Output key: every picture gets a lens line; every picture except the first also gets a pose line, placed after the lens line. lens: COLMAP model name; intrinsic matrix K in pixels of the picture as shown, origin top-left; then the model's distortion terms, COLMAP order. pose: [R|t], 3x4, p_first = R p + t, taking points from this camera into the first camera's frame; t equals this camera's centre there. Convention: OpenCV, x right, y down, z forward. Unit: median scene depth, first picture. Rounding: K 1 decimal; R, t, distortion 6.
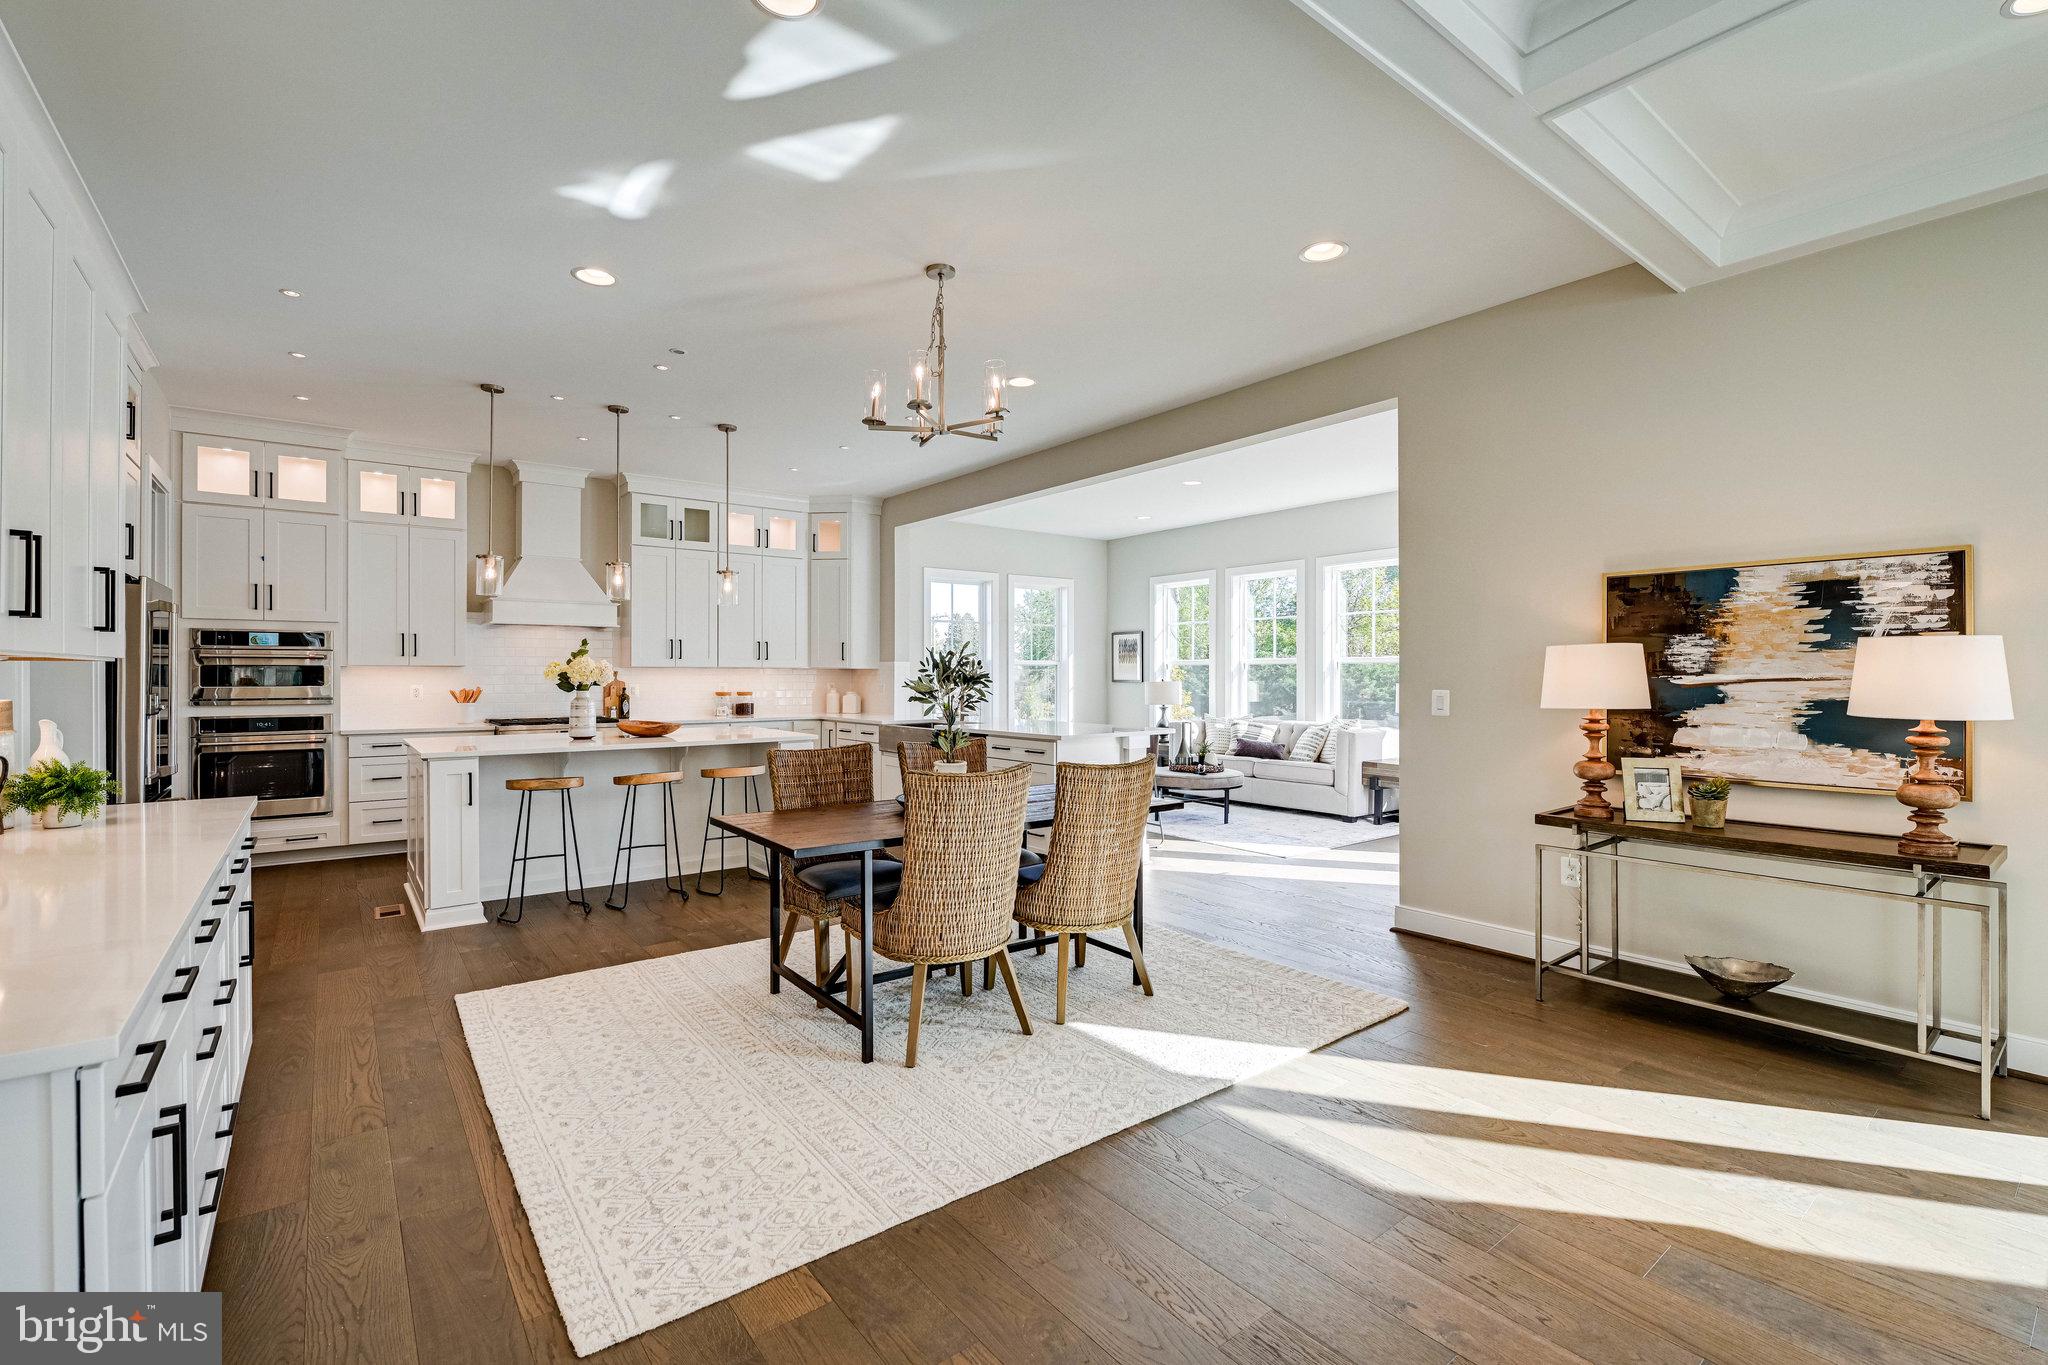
lens RADIAL K [[892.4, 0, 1023.7], [0, 892.4, 674.3], [0, 0, 1]] dist [-0.010499, 0.000036]
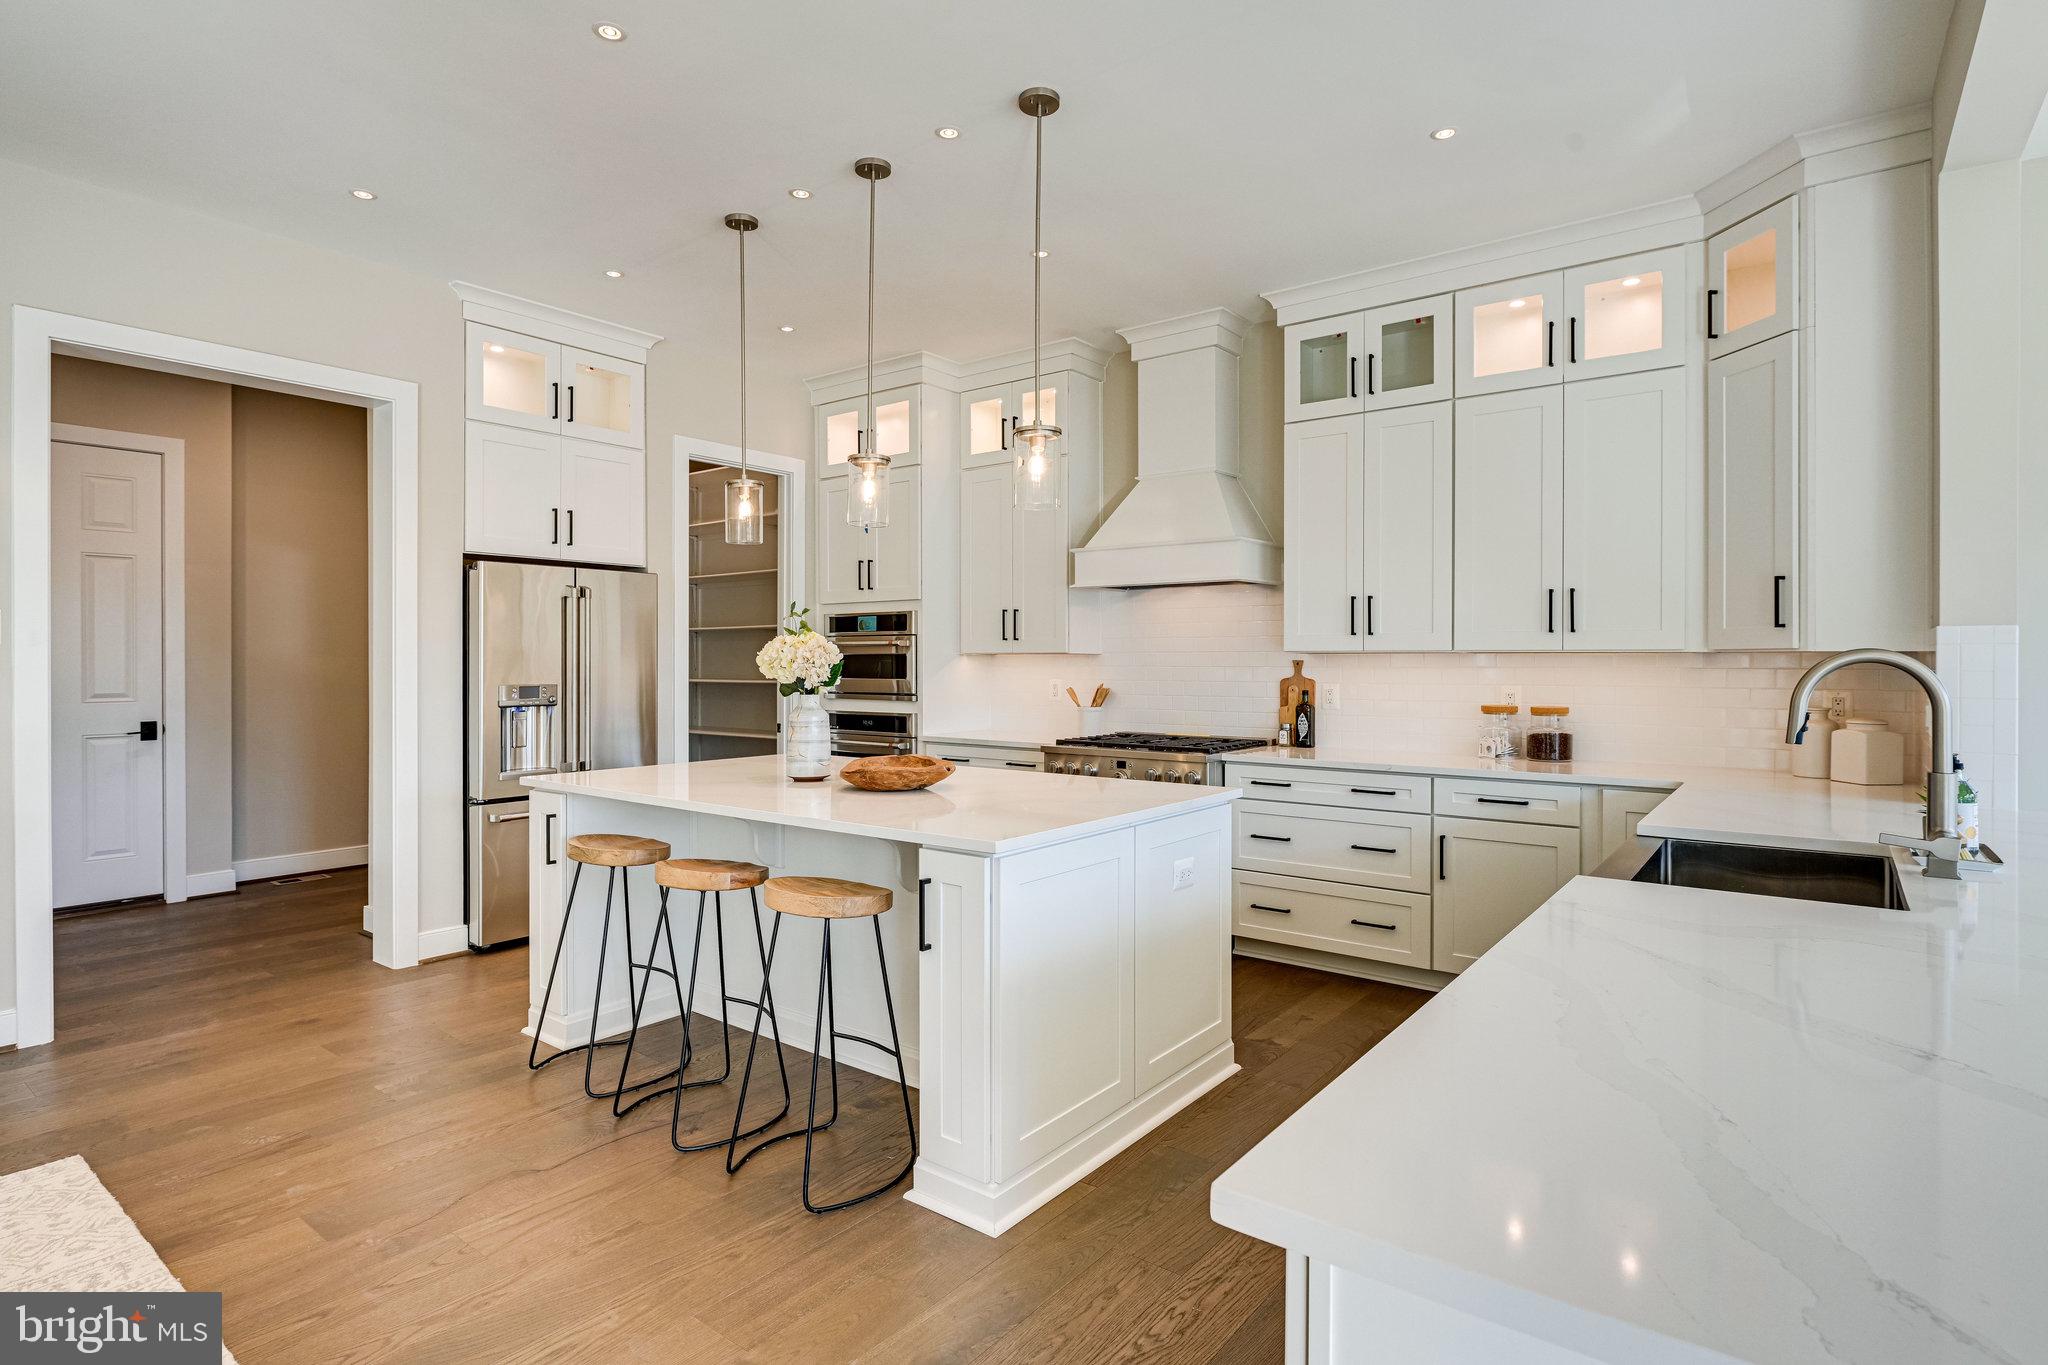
lens RADIAL K [[1040.4, 0, 1027.2], [0, 1040.4, 669.6], [0, 0, 1]] dist [-0.014775, -0.000712]
pose [[0.247491, 0.005721, -0.968873, 0.164145], [-0.002455, 0.999983, 0.005277, -0.000953], [0.968887, 0.001072, 0.247501, 0.906693]]
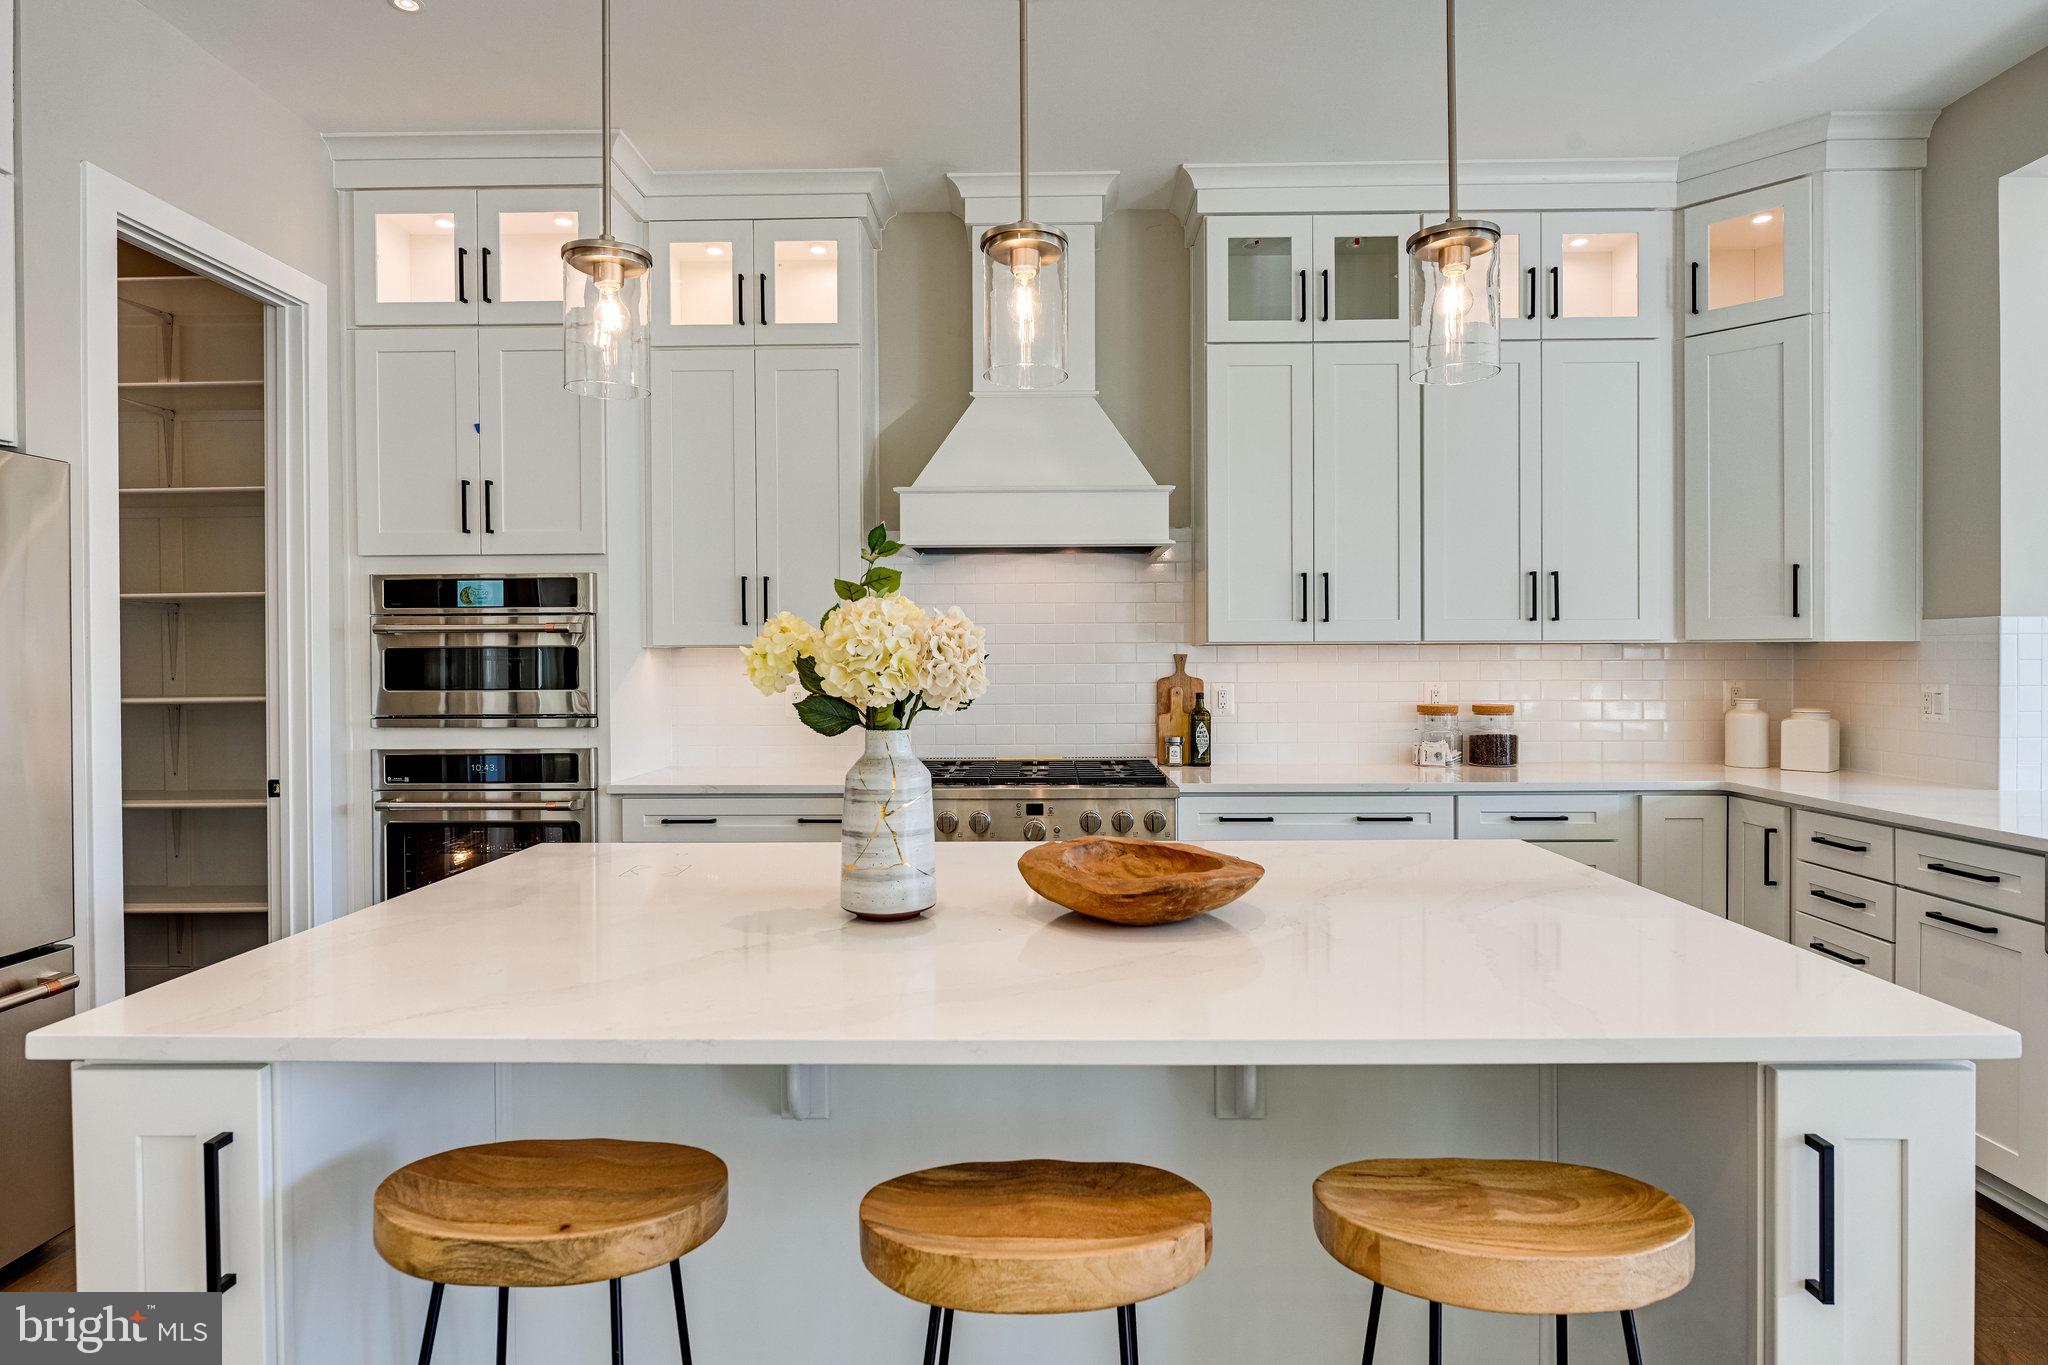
lens RADIAL K [[1092.3, 0, 1022.5], [0, 1092.3, 671.9], [0, 0, 1]] dist [-0.008390, -0.004085]
pose [[0.775698, 0.002367, -0.631100, -0.248690], [0.005393, 0.999932, 0.010378, -0.001167], [0.631081, -0.011454, 0.775632, 0.727557]]
